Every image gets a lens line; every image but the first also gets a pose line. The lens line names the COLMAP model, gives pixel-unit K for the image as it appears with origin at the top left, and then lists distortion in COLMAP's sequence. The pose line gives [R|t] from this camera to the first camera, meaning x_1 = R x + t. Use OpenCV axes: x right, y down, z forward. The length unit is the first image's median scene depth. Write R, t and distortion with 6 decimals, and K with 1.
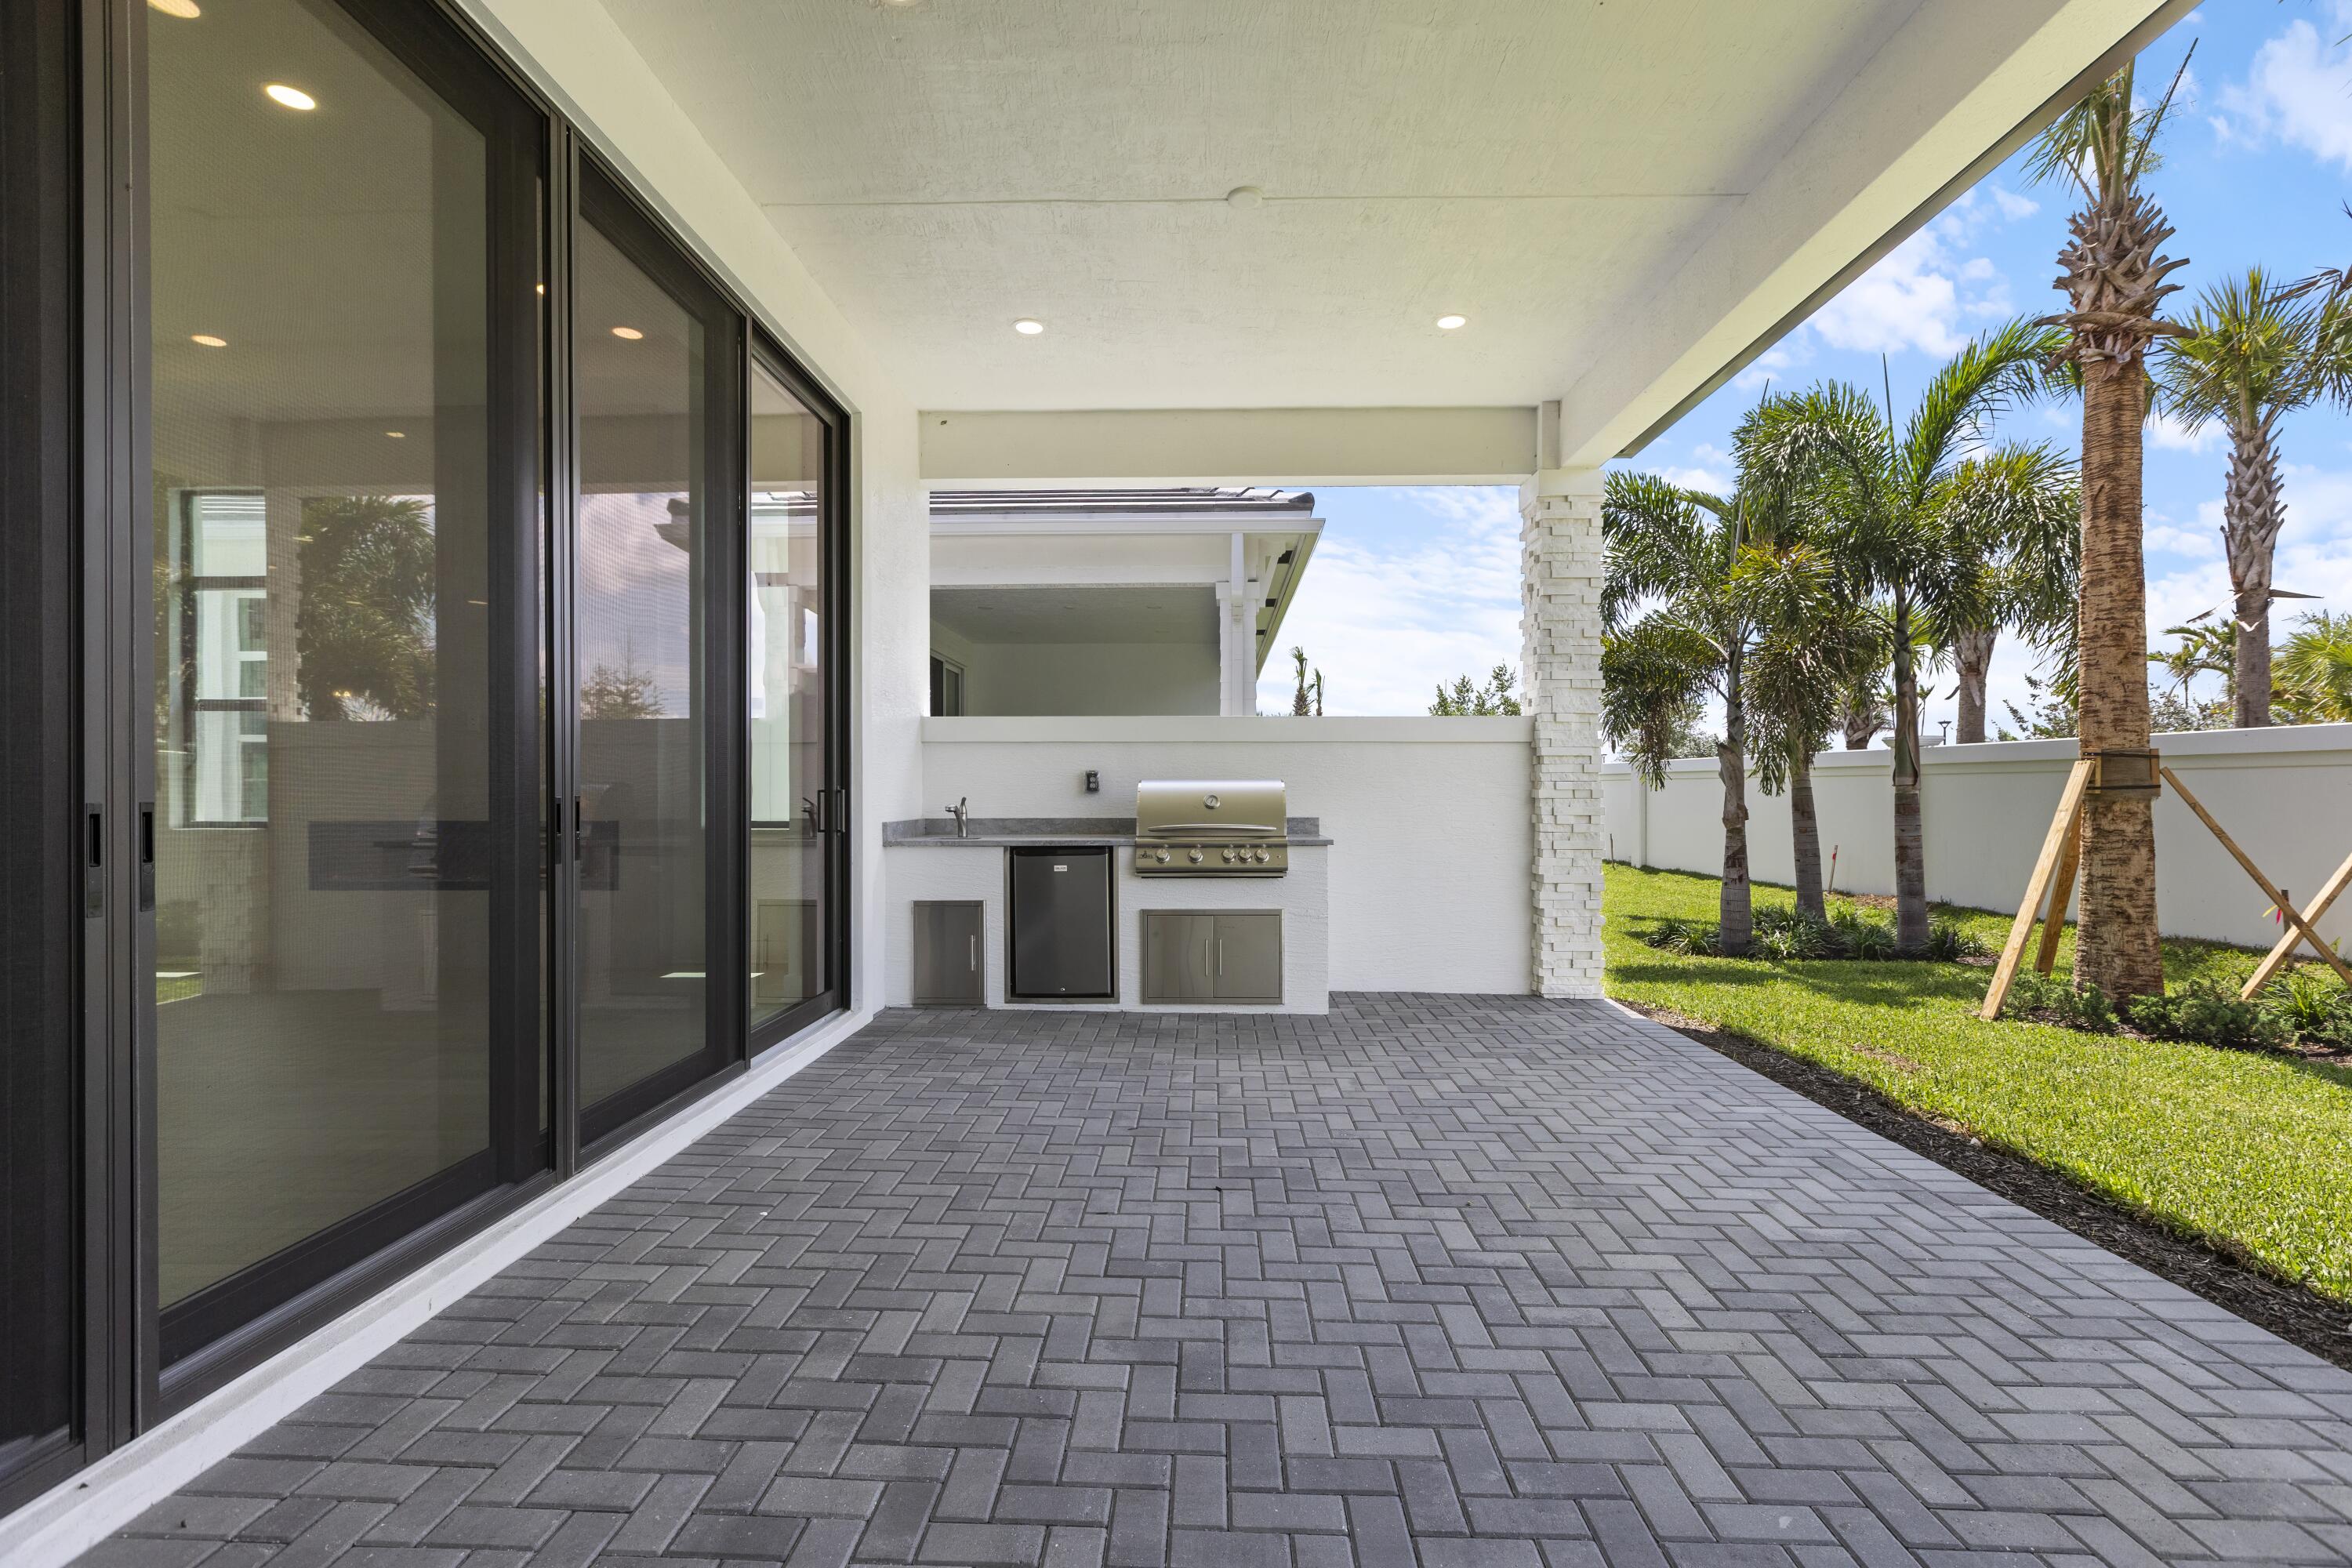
lens RADIAL K [[1053.9, 0, 1176.1], [0, 1053.9, 788.7], [0, 0, 1]] dist [0.002604, -0.000678]
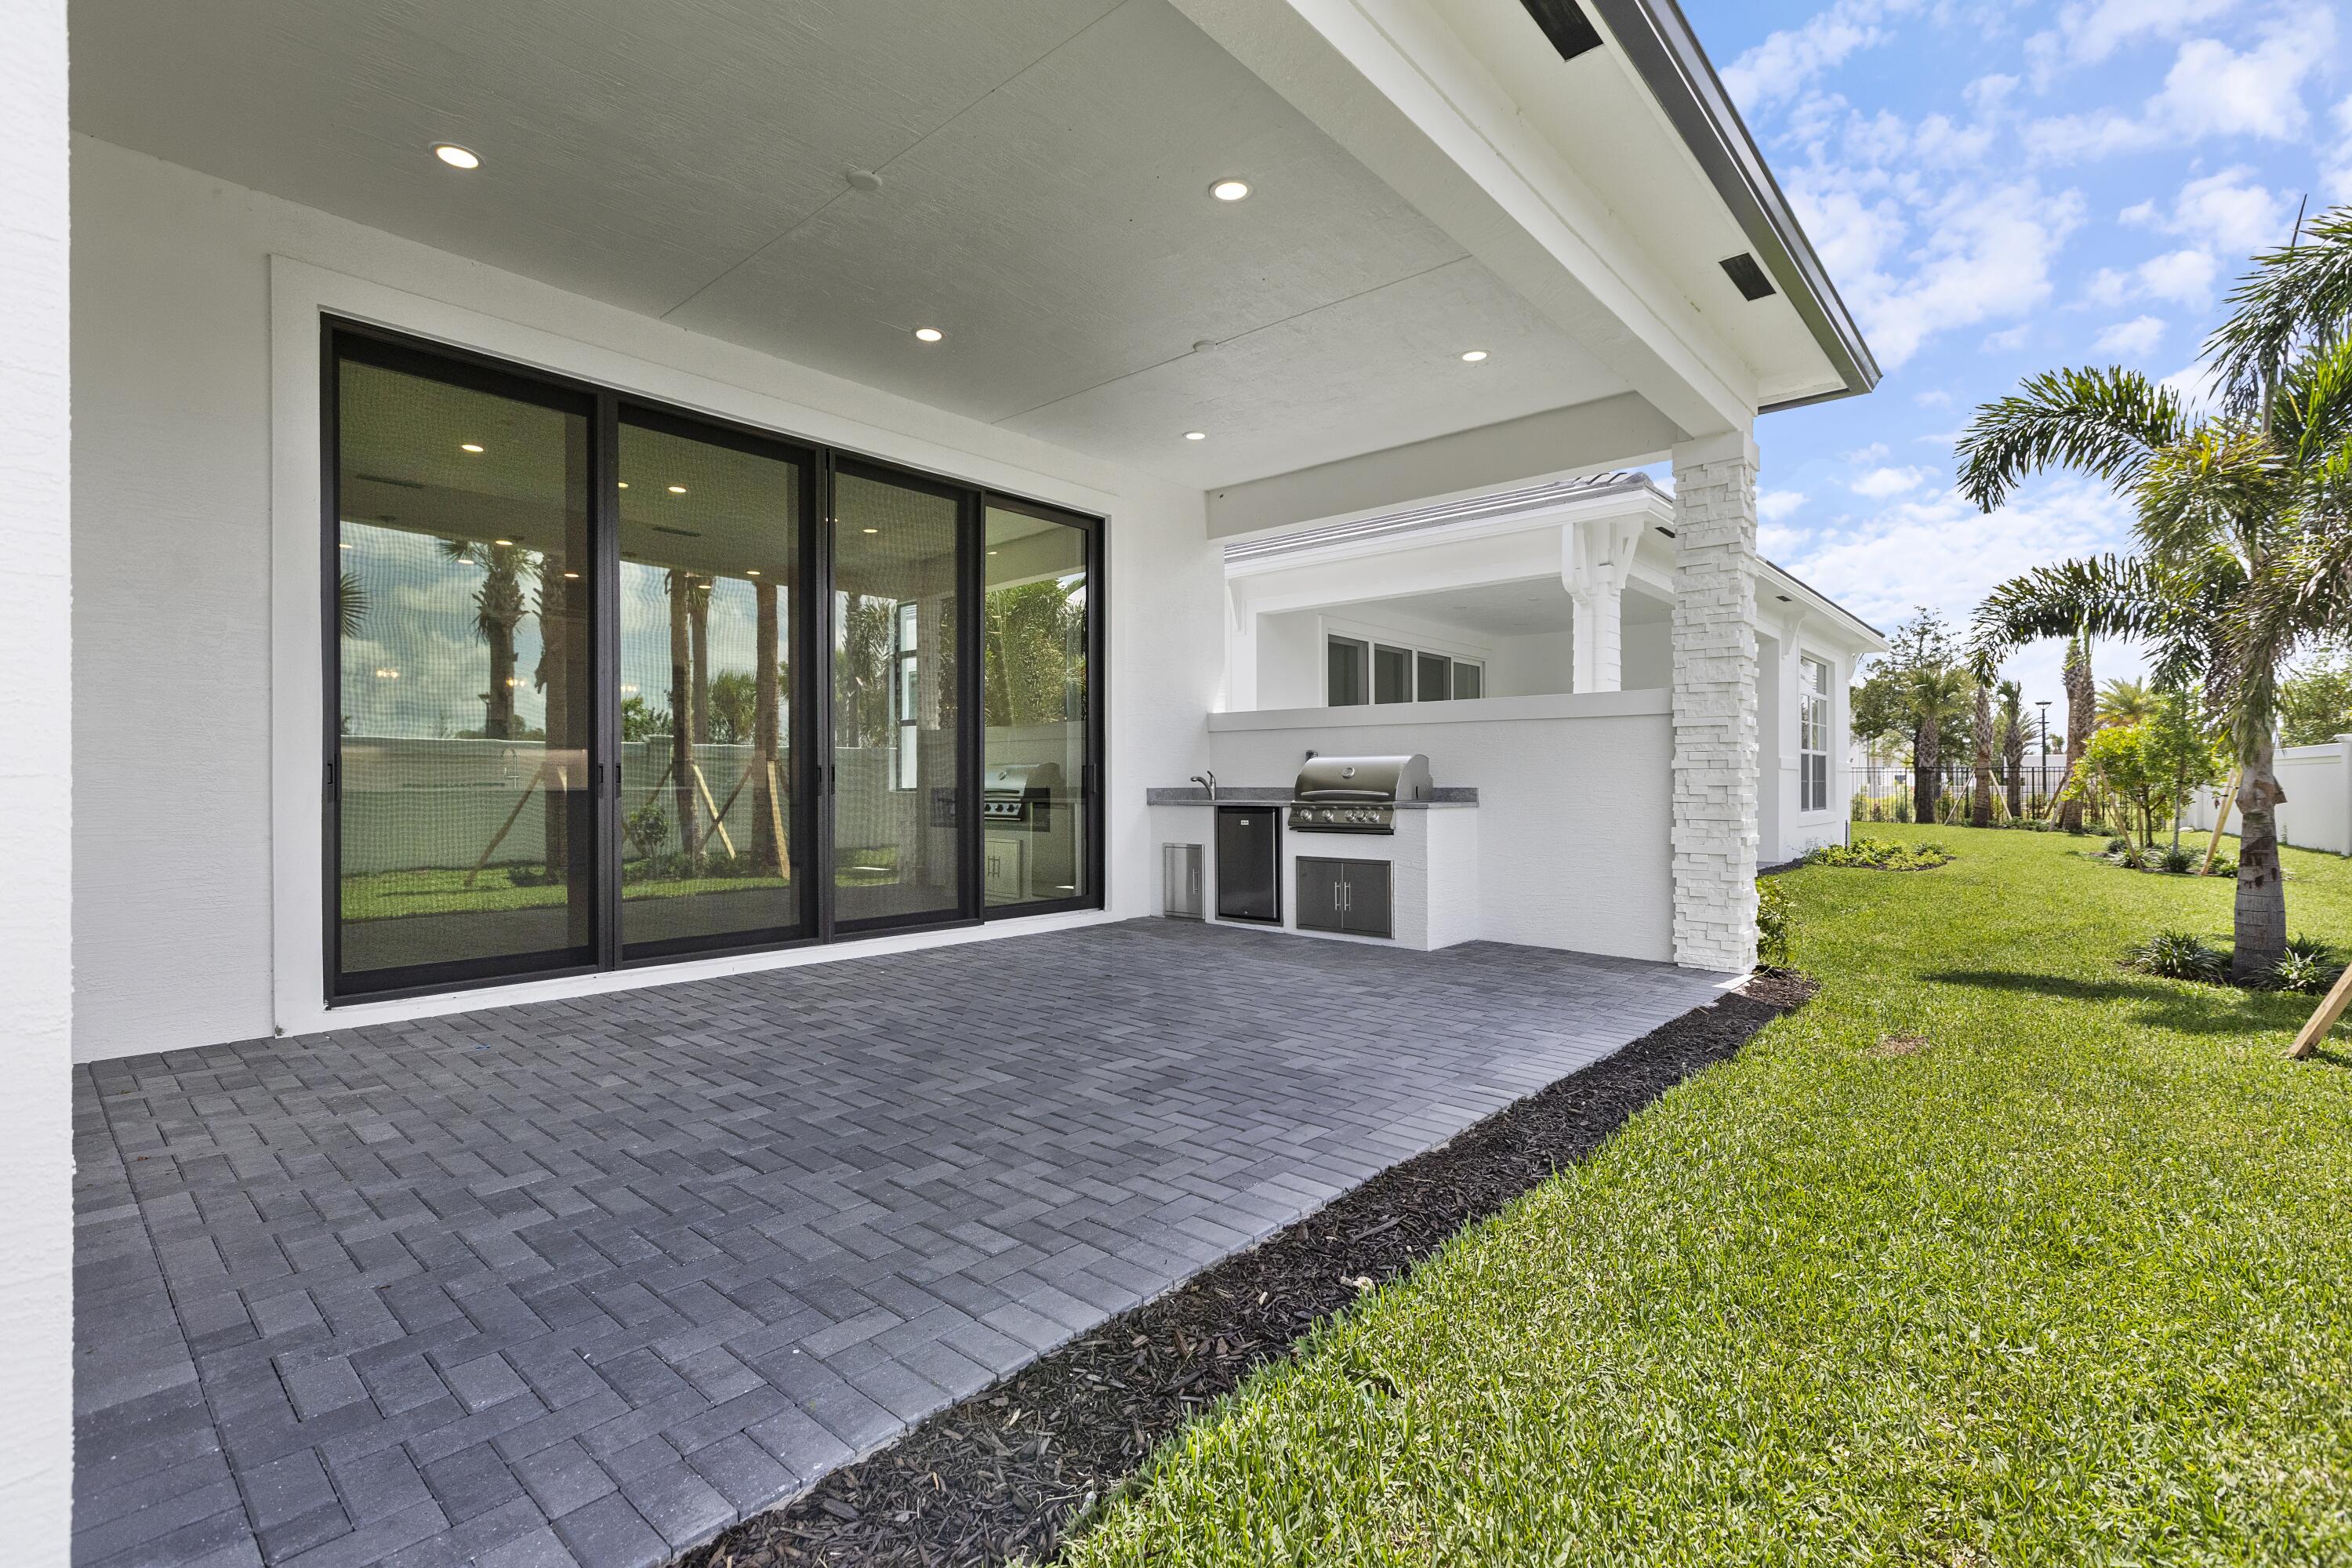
lens RADIAL K [[1053.9, 0, 1174.8], [0, 1053.9, 777.5], [0, 0, 1]] dist [0.002604, -0.000678]
pose [[0.768641, -0.002418, -0.639675, 0.678640], [0.001026, 0.999996, -0.002548, 0.021145], [0.639679, 0.001302, 0.768641, -0.091682]]
